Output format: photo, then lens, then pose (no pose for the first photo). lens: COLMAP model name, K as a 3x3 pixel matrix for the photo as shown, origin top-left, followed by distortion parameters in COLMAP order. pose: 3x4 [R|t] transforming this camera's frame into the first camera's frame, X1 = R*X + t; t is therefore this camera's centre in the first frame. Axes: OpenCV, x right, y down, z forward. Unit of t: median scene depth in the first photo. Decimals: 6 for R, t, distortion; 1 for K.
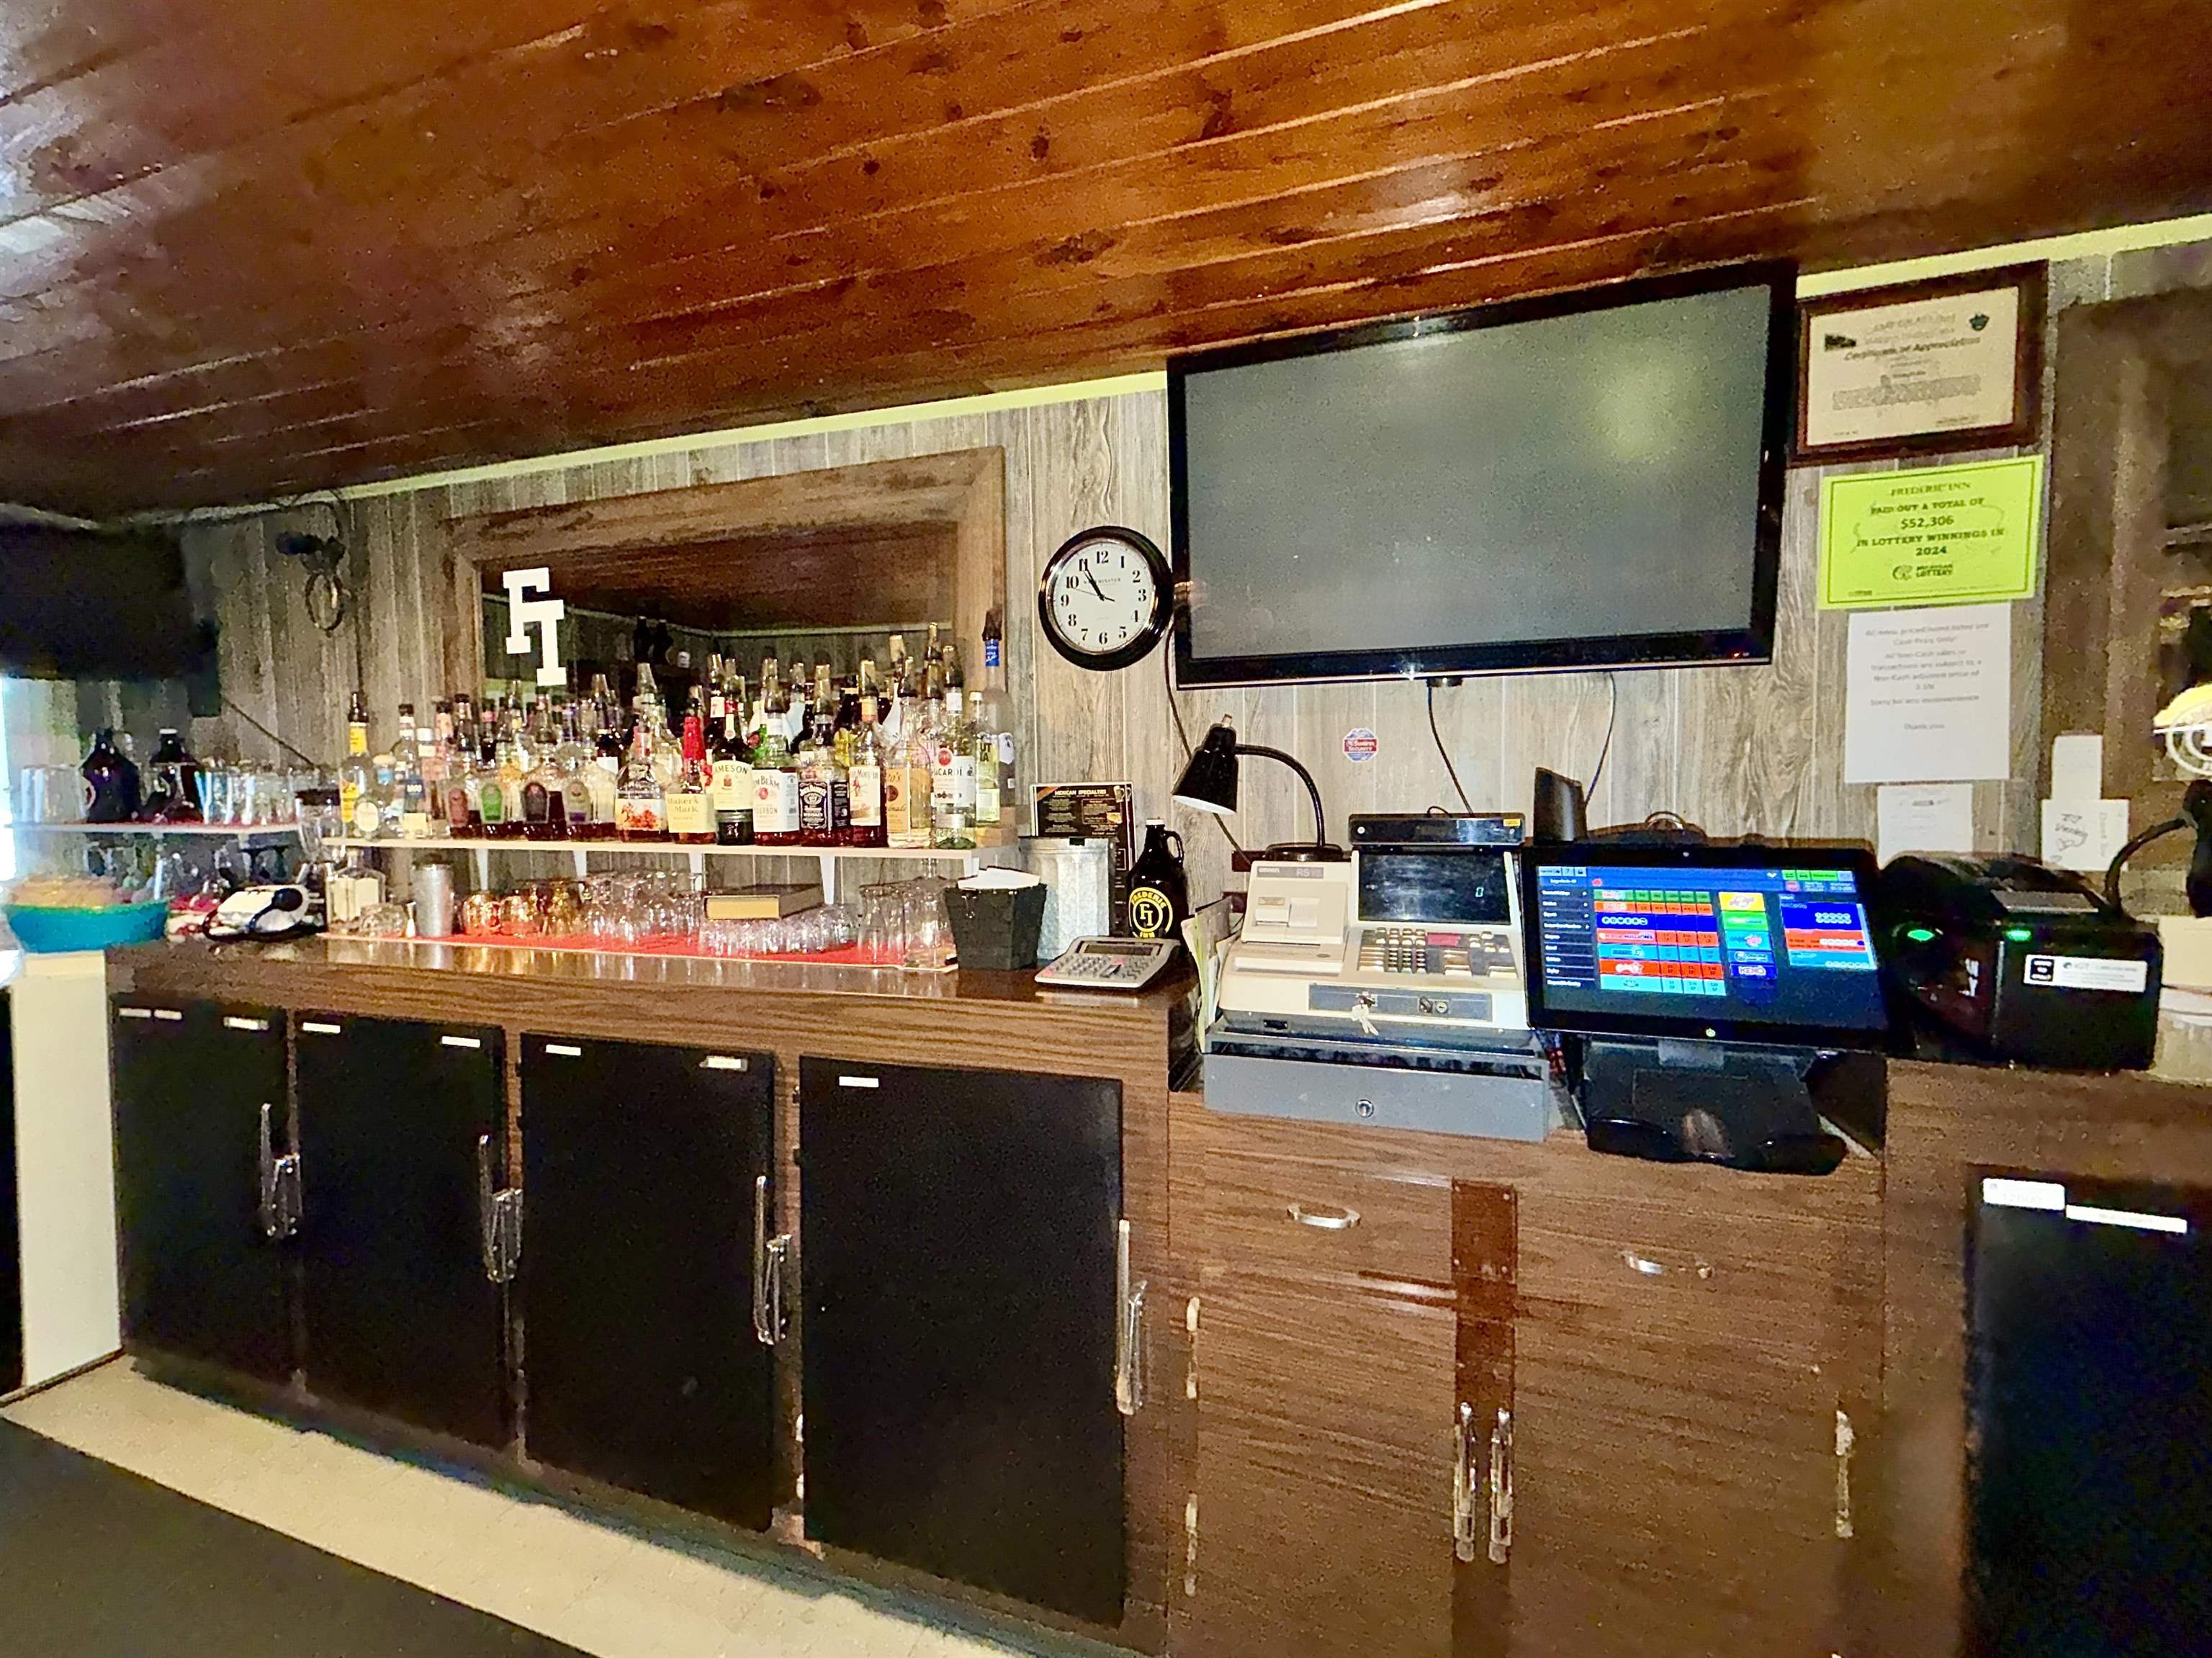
lens RADIAL K [[909.9, 0, 1097.0], [0, 909.9, 830.5], [0, 0, 1]] dist [0.004388, -0.002492]
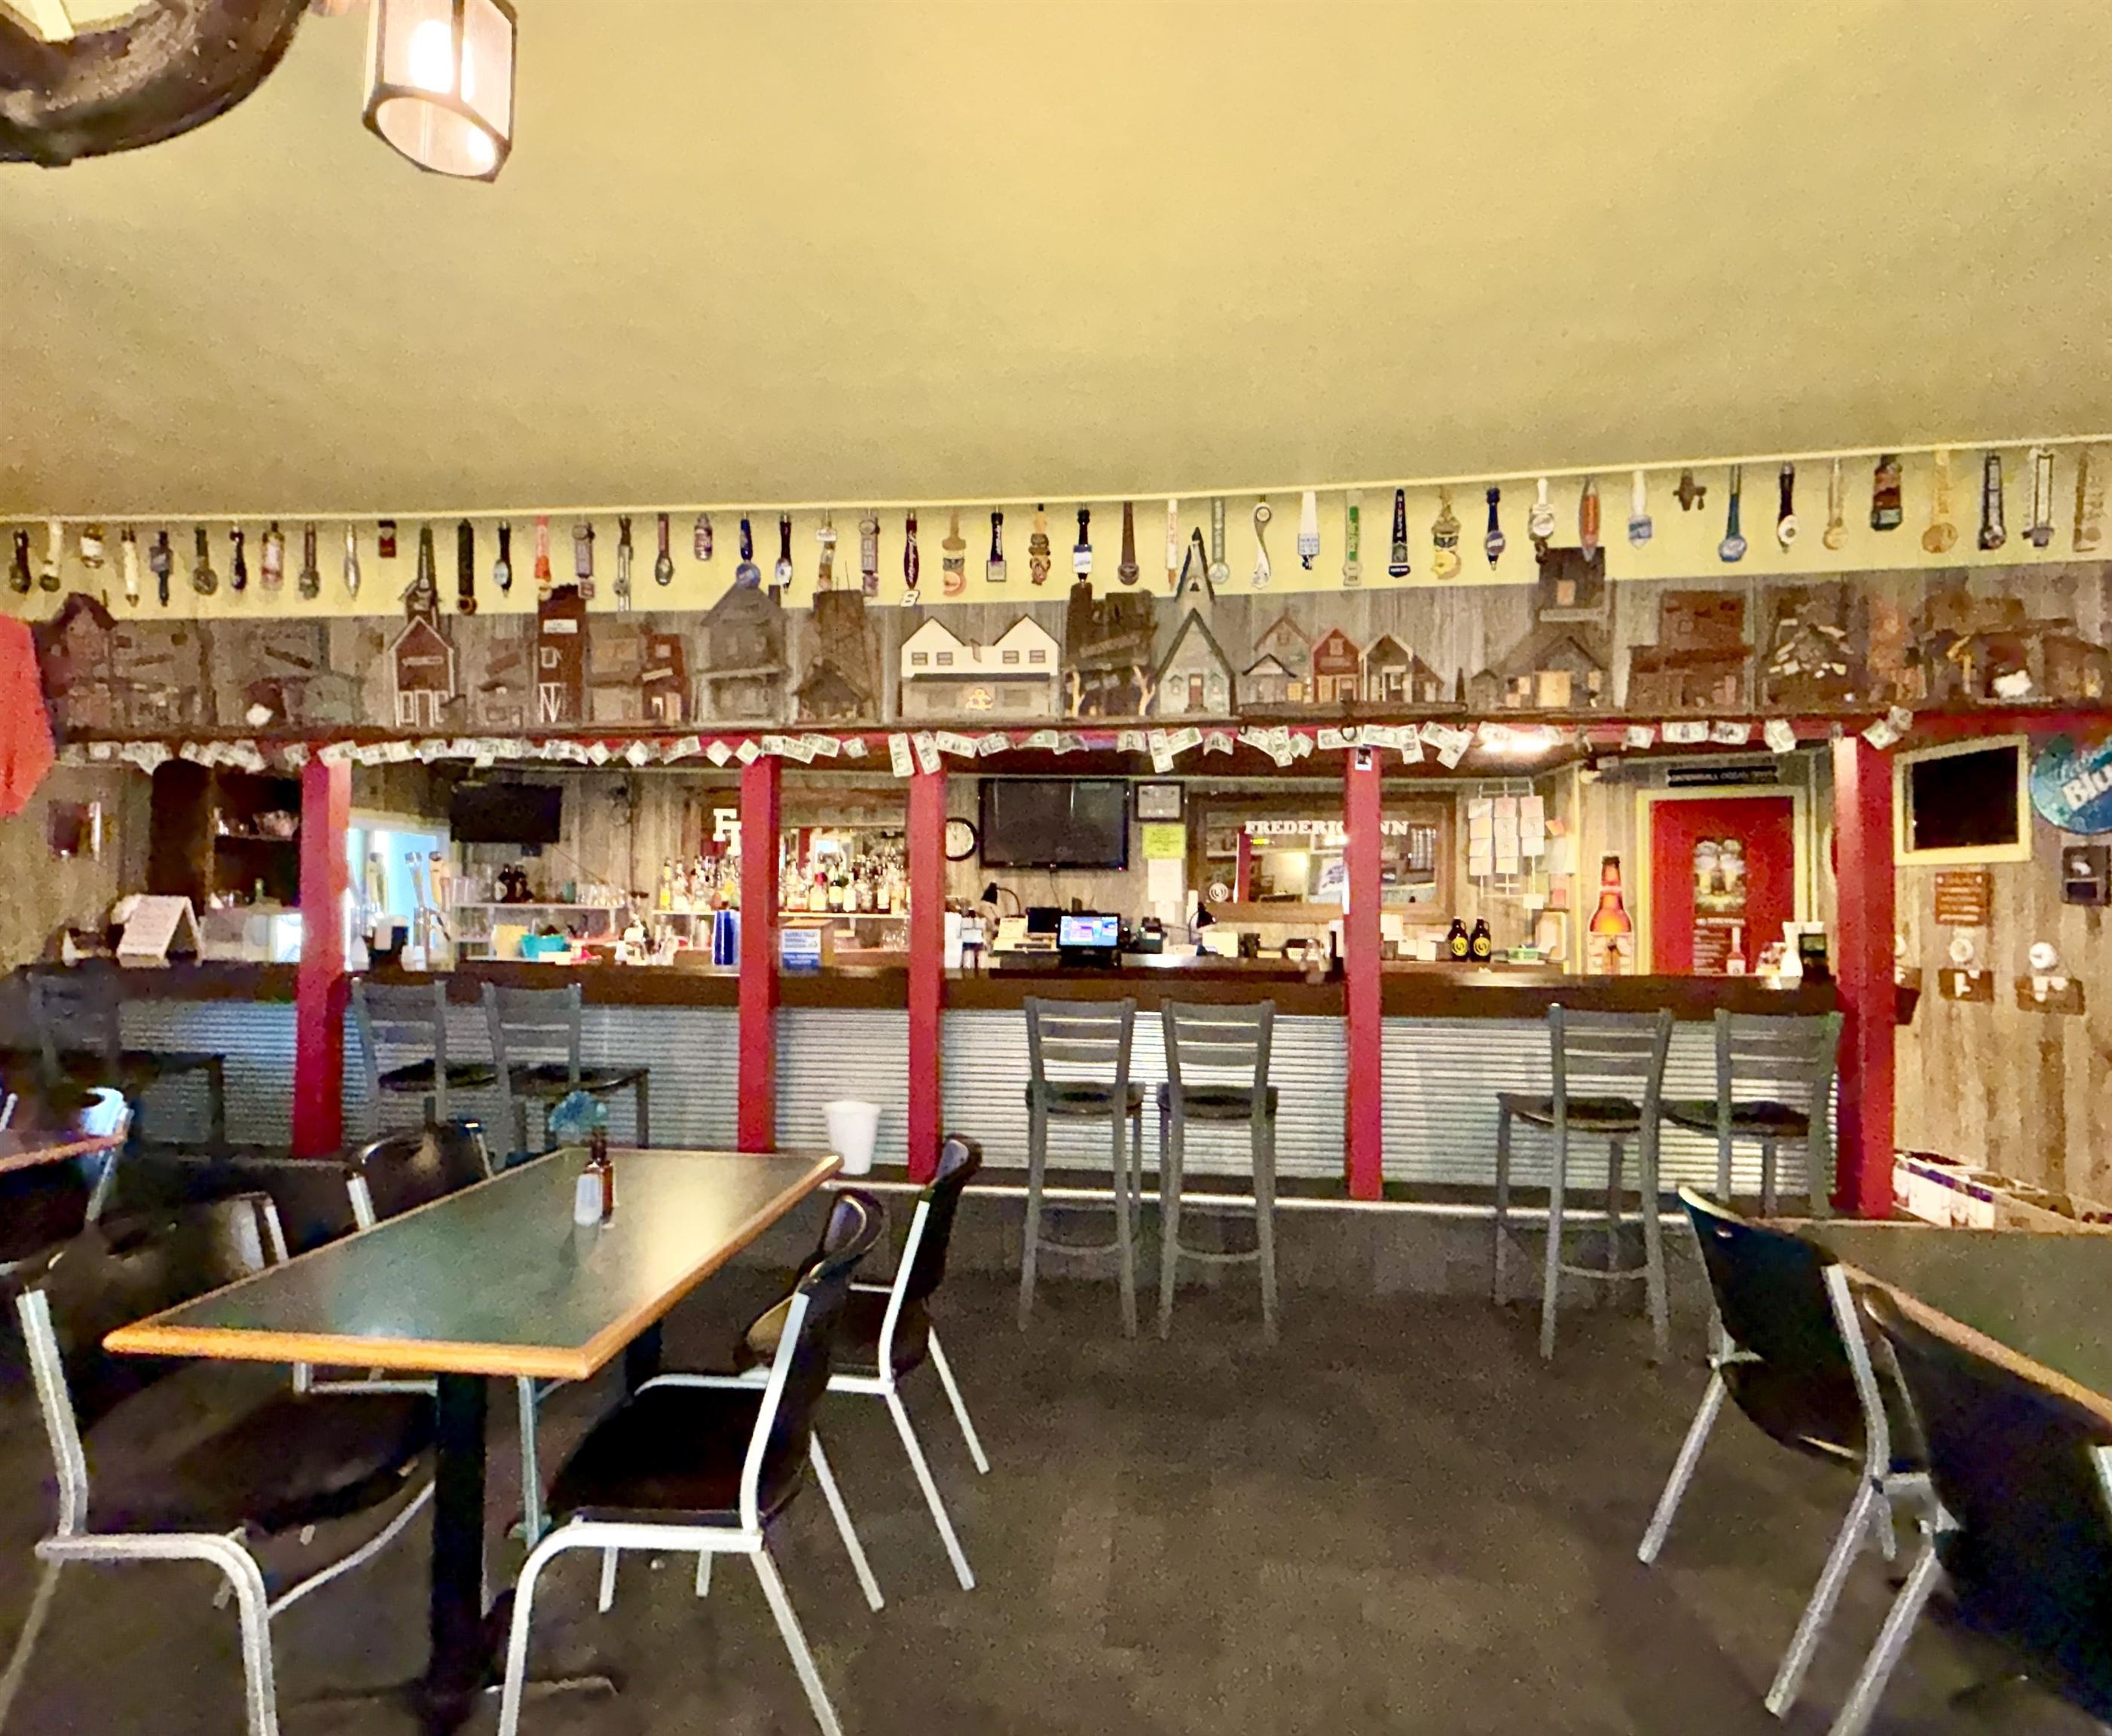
lens RADIAL K [[1118.4, 0, 1027.3], [0, 1118.4, 881.6], [0, 0, 1]] dist [0.000367, 0.000074]
pose [[0.978105, 0.025718, 0.206519, -0.630875], [-0.012724, 0.997869, -0.064000, 0.163370], [-0.207724, 0.059971, 0.976347, -3.285314]]
